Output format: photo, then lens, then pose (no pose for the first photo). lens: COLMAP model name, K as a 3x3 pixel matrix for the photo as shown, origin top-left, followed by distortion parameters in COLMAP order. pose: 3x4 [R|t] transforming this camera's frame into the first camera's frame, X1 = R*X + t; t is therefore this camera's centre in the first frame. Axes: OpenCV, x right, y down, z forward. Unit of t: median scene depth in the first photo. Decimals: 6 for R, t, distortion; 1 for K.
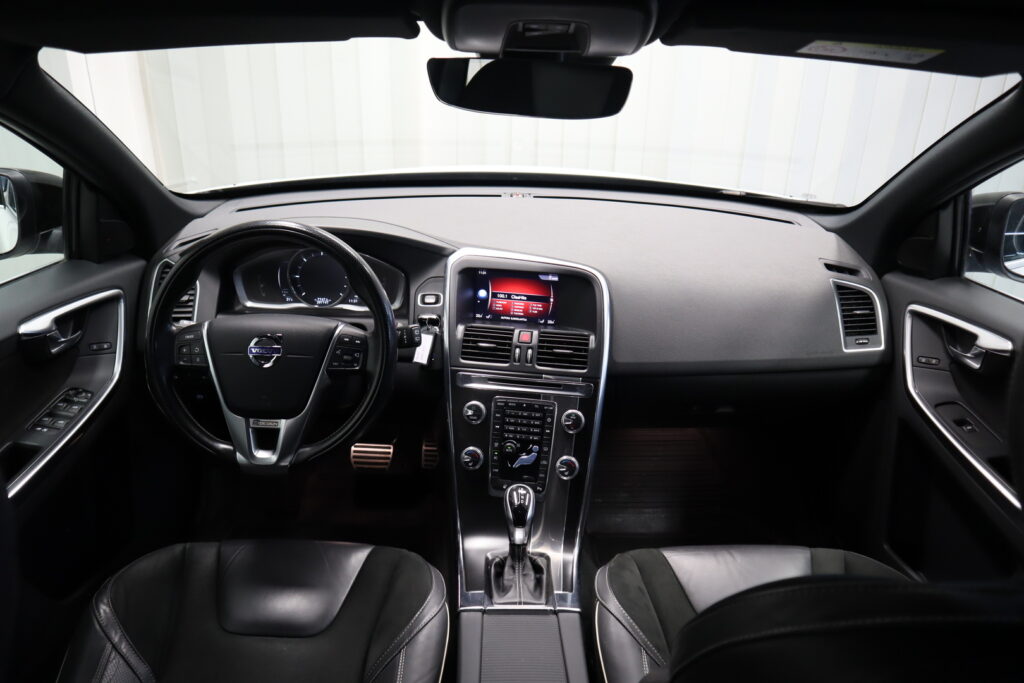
lens RADIAL K [[722.3, 0, 499.6], [0, 722.3, 319.3], [0, 0, 1]] dist [-0.104408, 0.071216]
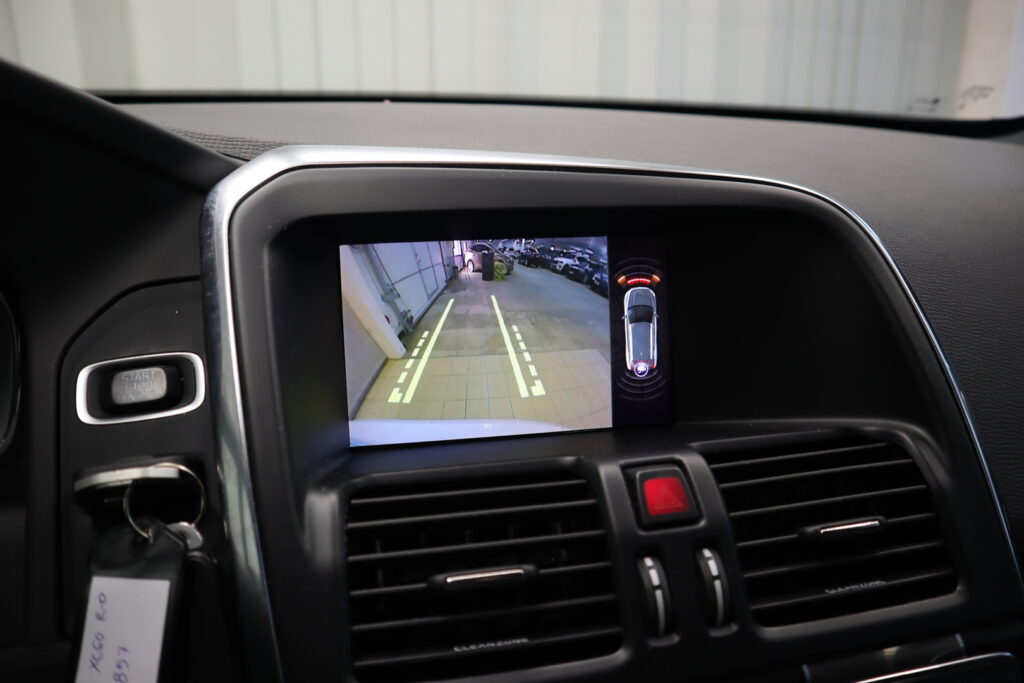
lens RADIAL K [[722.3, 0, 508.1], [0, 722.3, 338.7], [0, 0, 1]] dist [-0.104408, 0.071216]
pose [[0.934290, -0.112020, 0.338457, -0.067945], [0.157721, 0.981270, -0.110604, -0.002615], [-0.319728, 0.156718, 0.934459, 0.812802]]
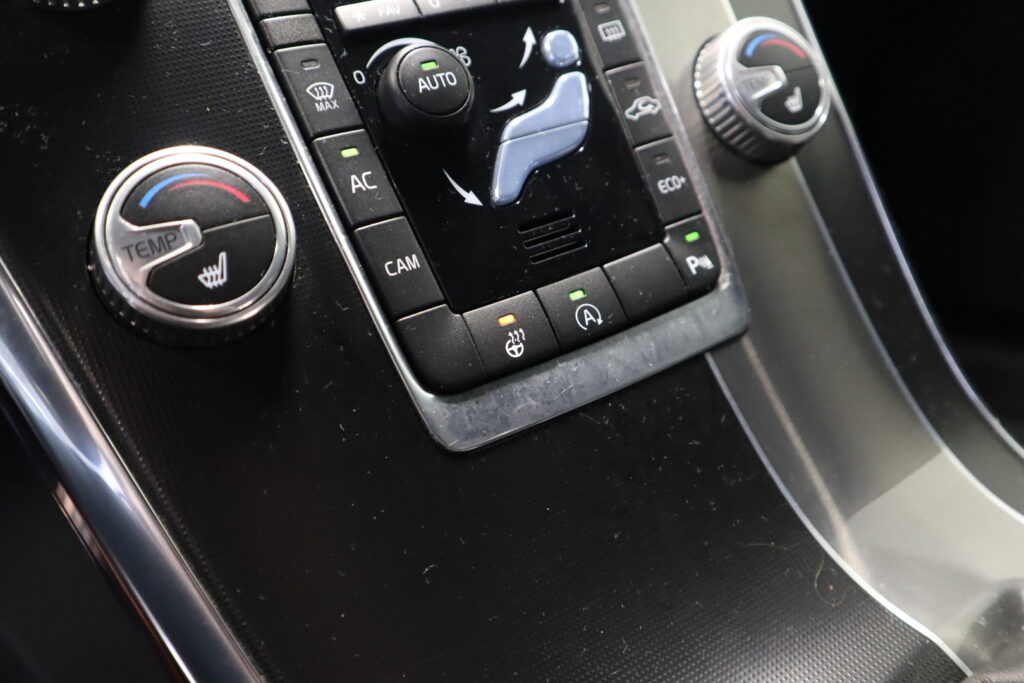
lens RADIAL K [[897.5, 0, 503.8], [0, 897.5, 335.0], [0, 0, 1]] dist [-0.018370, 0.017252]
pose [[0.743171, -0.354805, 0.567283, -0.087833], [0.399524, 0.915405, 0.049138, 0.214353], [-0.536728, 0.190126, 0.822055, 0.829667]]
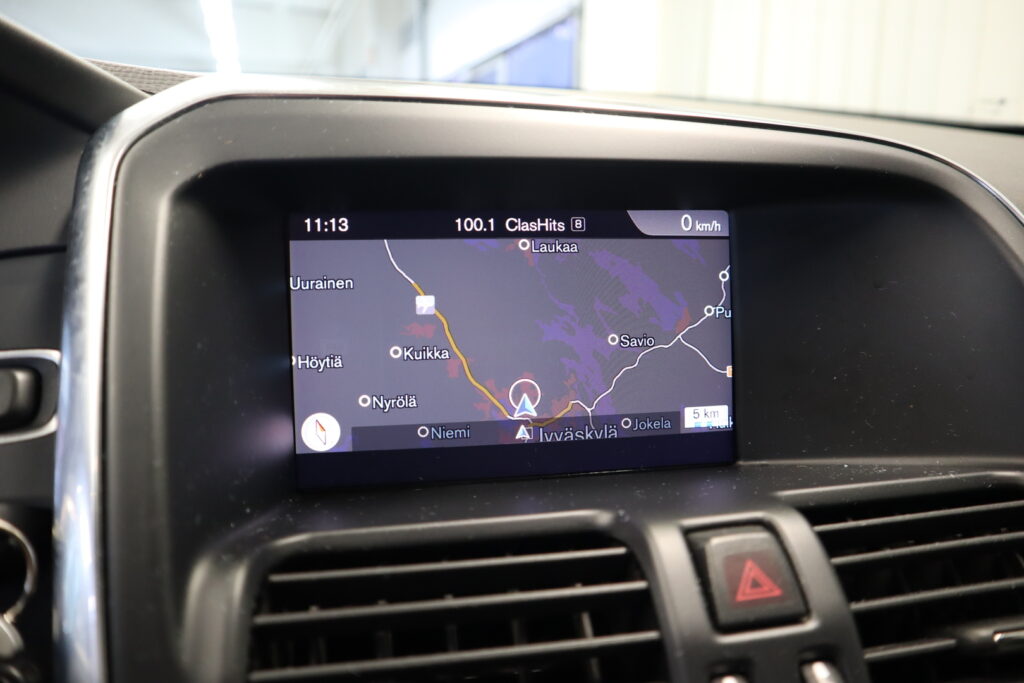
lens RADIAL K [[722.3, 0, 514.9], [0, 722.3, 340.7], [0, 0, 1]] dist [-0.104408, 0.071216]
pose [[0.939031, -0.084583, 0.333267, -0.043588], [0.142080, 0.978101, -0.152091, -0.003202], [-0.313104, 0.190169, 0.930485, 0.878557]]
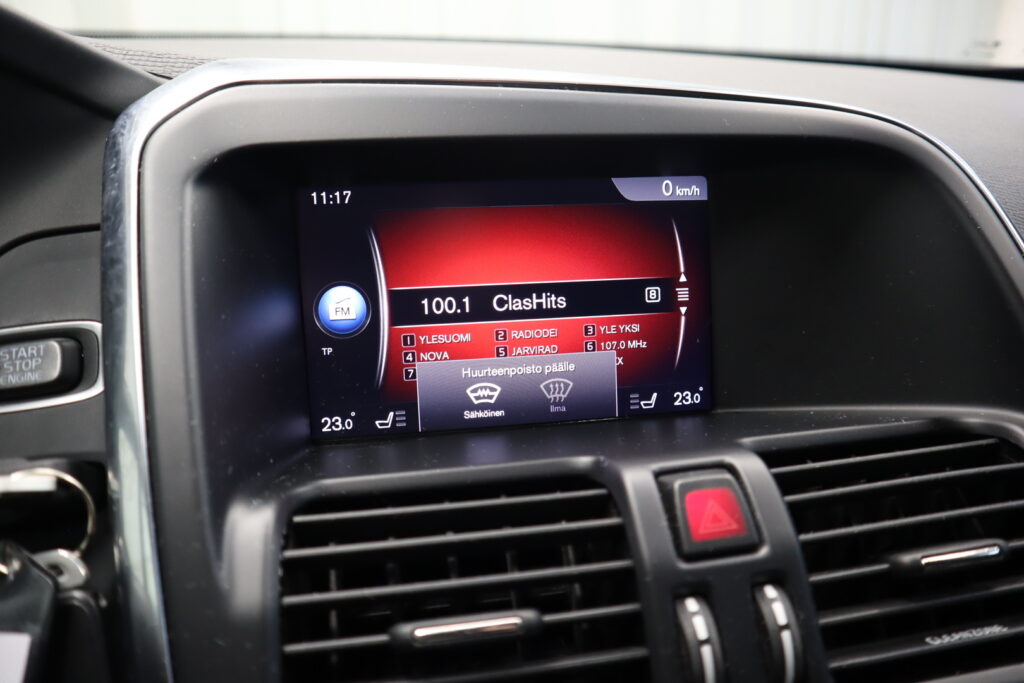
lens RADIAL K [[722.3, 0, 514.0], [0, 722.3, 338.8], [0, 0, 1]] dist [-0.104408, 0.071216]
pose [[0.939151, -0.123513, 0.320530, -0.046154], [0.155994, 0.984704, -0.077615, -0.005402], [-0.306041, 0.122893, 0.944053, 0.860851]]
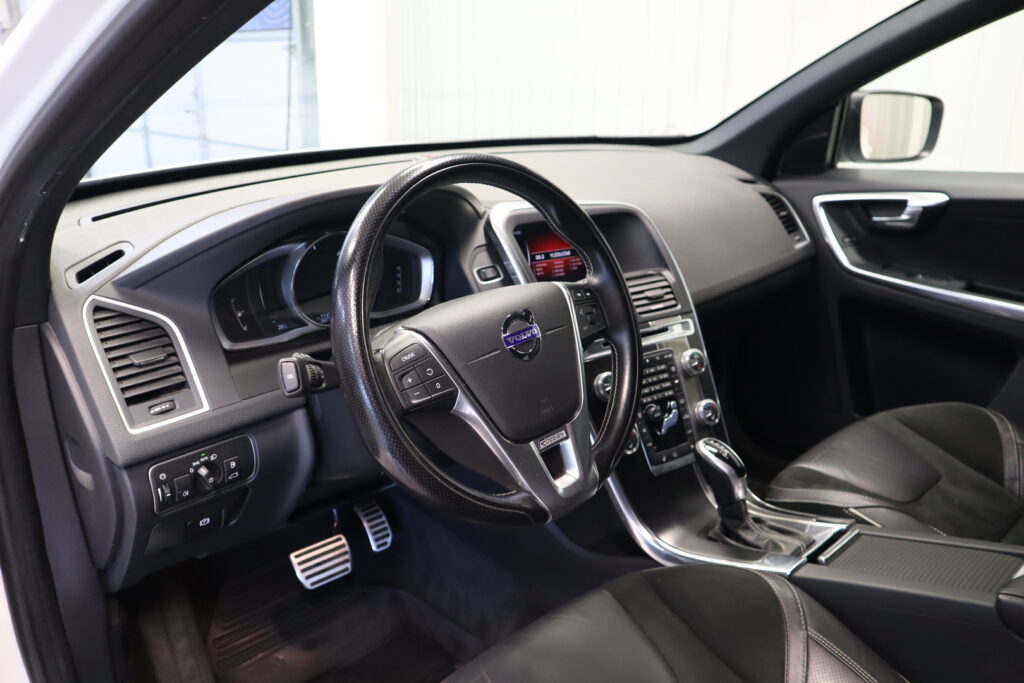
lens RADIAL K [[855.8, 0, 510.5], [0, 855.8, 343.3], [0, 0, 1]] dist [-0.055395, 0.009682]
pose [[0.716324, -0.234895, 0.657042, -0.718887], [0.276287, 0.960155, 0.042043, 0.011544], [-0.640738, 0.151415, 0.752681, 0.332428]]
